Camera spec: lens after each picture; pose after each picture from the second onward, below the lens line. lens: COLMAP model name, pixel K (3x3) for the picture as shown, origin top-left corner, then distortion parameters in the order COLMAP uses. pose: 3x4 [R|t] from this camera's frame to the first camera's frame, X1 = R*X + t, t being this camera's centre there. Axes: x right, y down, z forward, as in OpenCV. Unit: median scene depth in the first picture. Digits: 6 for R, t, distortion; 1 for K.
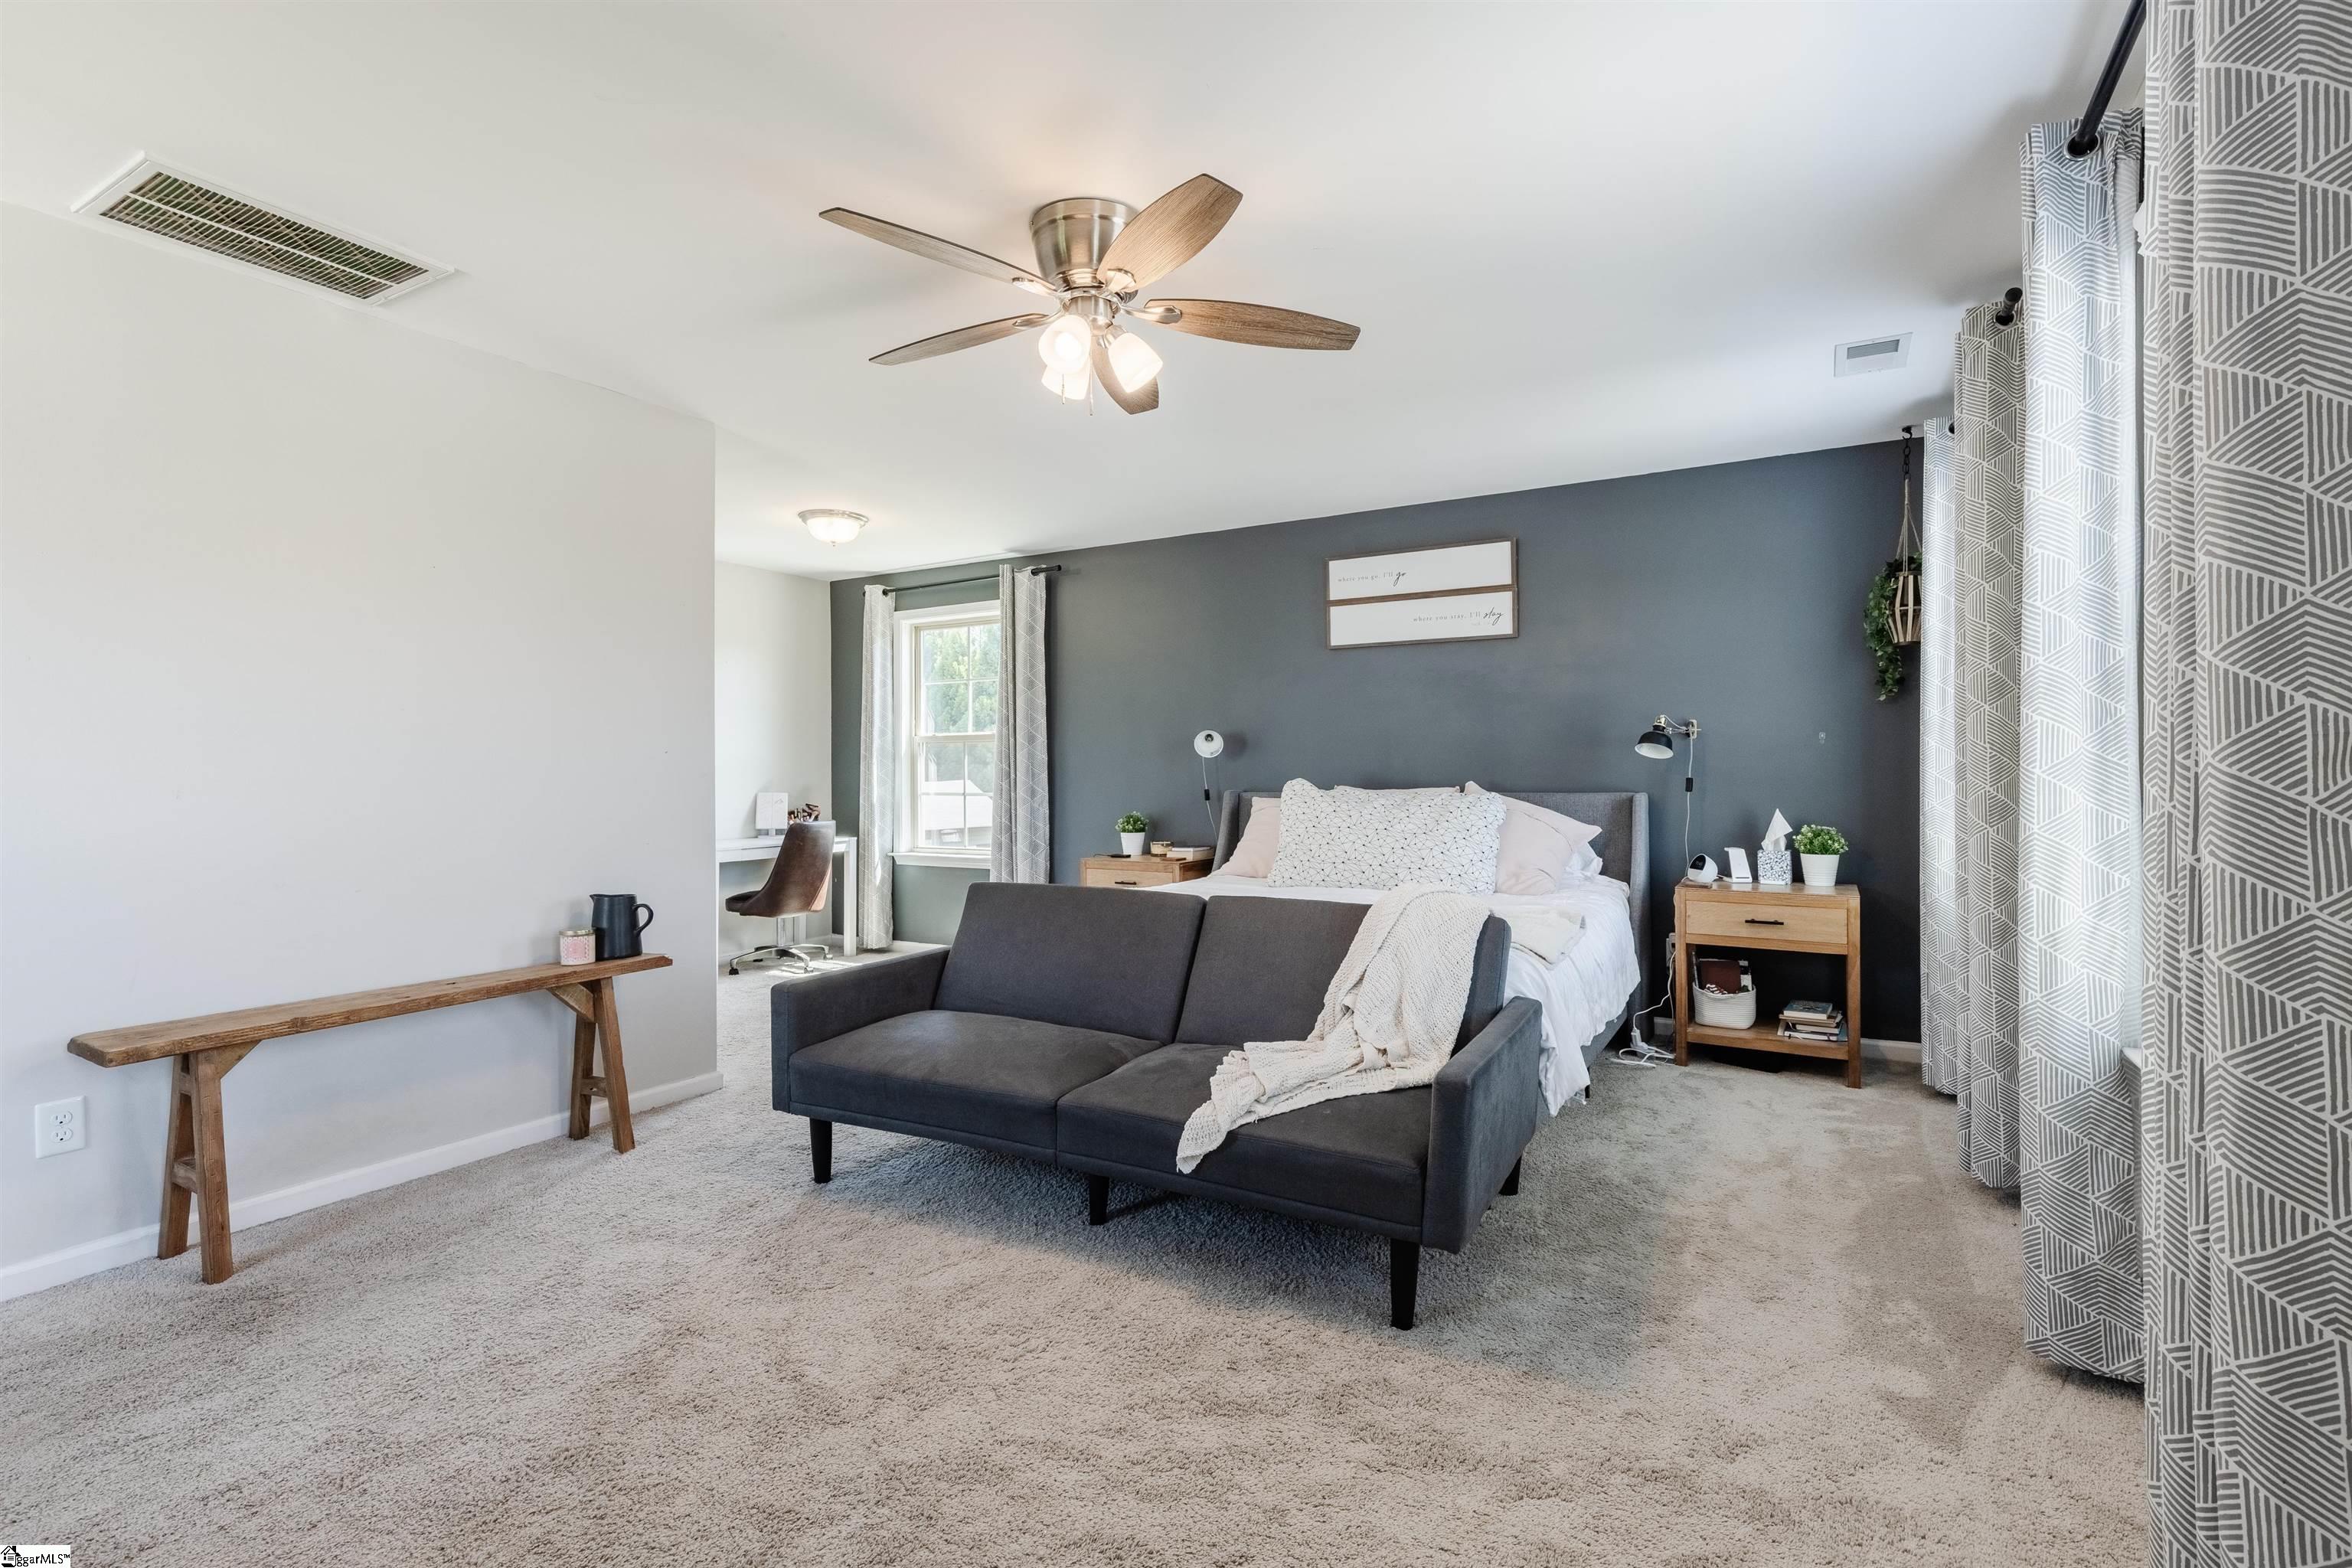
lens RADIAL K [[1042.2, 0, 1205.5], [0, 1042.2, 770.9], [0, 0, 1]] dist [0.001376, 0.000130]
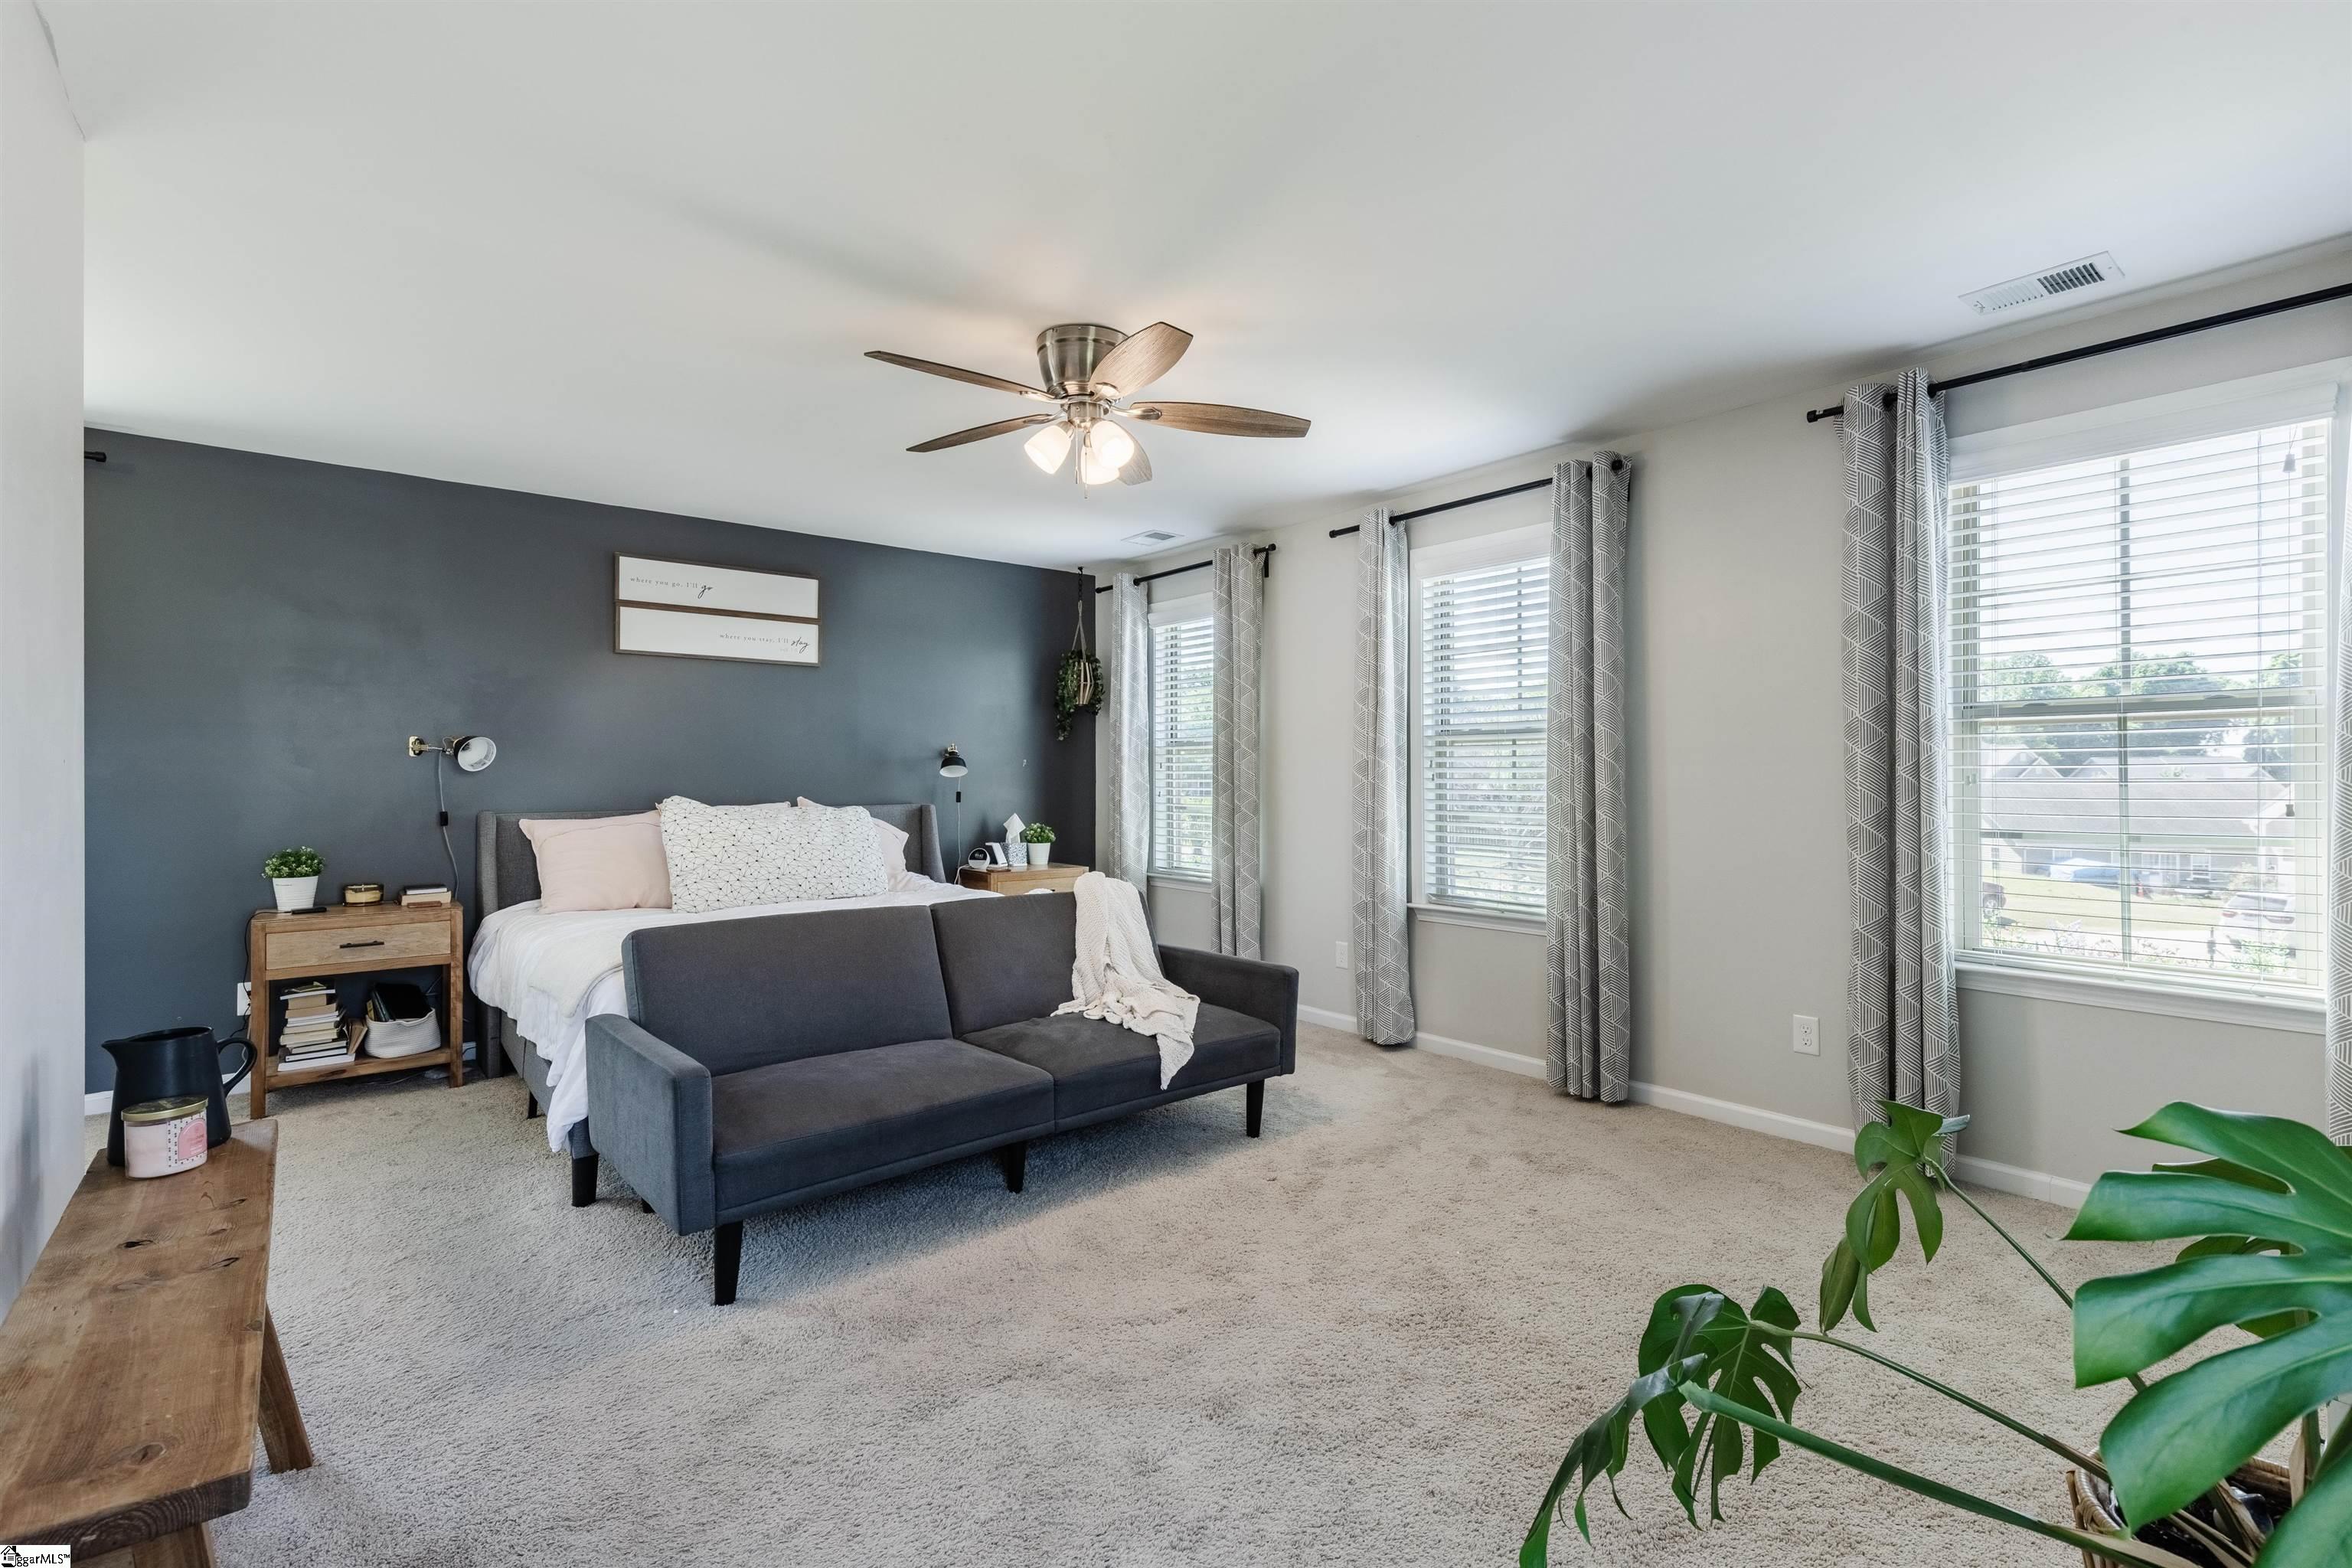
lens RADIAL K [[1060.6, 0, 1173.4], [0, 1060.6, 776.9], [0, 0, 1]] dist [0.001134, 0.000070]
pose [[0.371900, 0.002201, 0.928270, -0.685489], [-0.004406, 0.999990, -0.000606, -0.012413], [-0.928262, -0.003865, 0.371906, 0.249572]]
